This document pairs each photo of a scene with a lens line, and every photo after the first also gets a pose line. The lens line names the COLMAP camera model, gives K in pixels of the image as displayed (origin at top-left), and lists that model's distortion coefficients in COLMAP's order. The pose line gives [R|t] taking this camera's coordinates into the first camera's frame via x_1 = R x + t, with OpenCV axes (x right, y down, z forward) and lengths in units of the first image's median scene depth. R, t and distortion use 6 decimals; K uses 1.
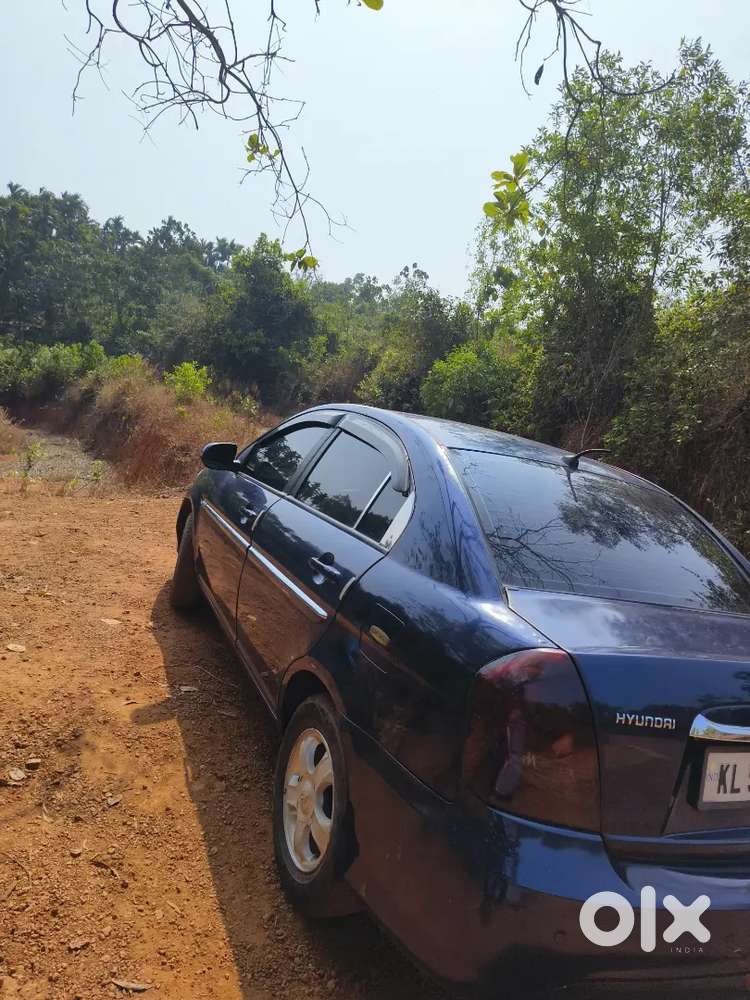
lens RADIAL K [[695.5, 0, 400.6], [0, 695.5, 487.2], [0, 0, 1]] dist [0.025481, 0.024427]
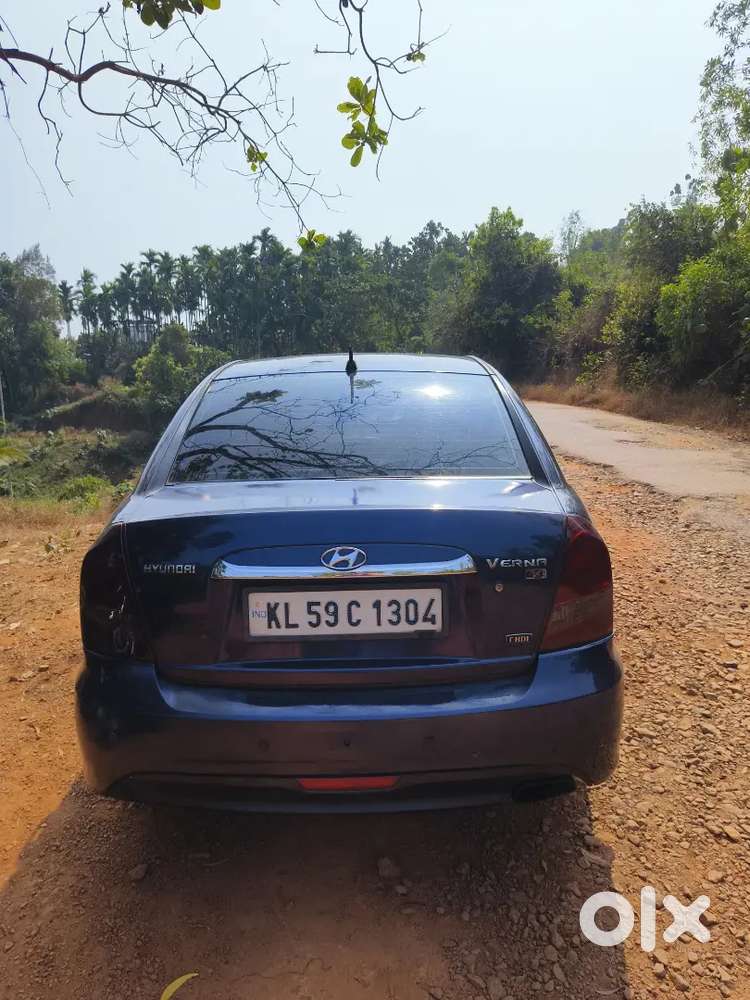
lens RADIAL K [[700.7, 0, 378.2], [0, 700.7, 501.1], [0, 0, 1]] dist [0.002636, 0.049752]
pose [[0.866122, -0.152080, -0.476135, 0.572607], [0.174897, 0.984580, 0.003670, 0.128914], [0.468235, -0.086453, 0.879365, 0.058287]]
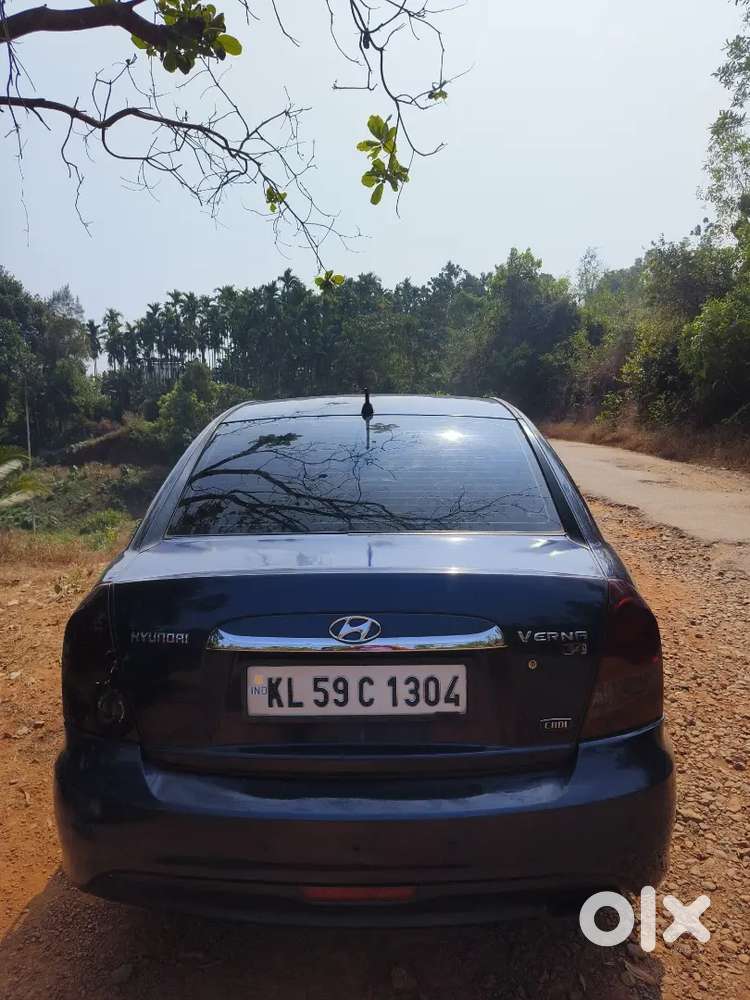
lens RADIAL K [[695.4, 0, 375.0], [0, 695.4, 500.0], [0, 0, 1]] dist [0.032283, -0.032885]
pose [[0.852901, -0.169542, -0.493777, 0.546465], [0.165455, 0.984827, -0.052357, 0.110188], [0.495161, -0.037042, 0.868011, 0.114821]]
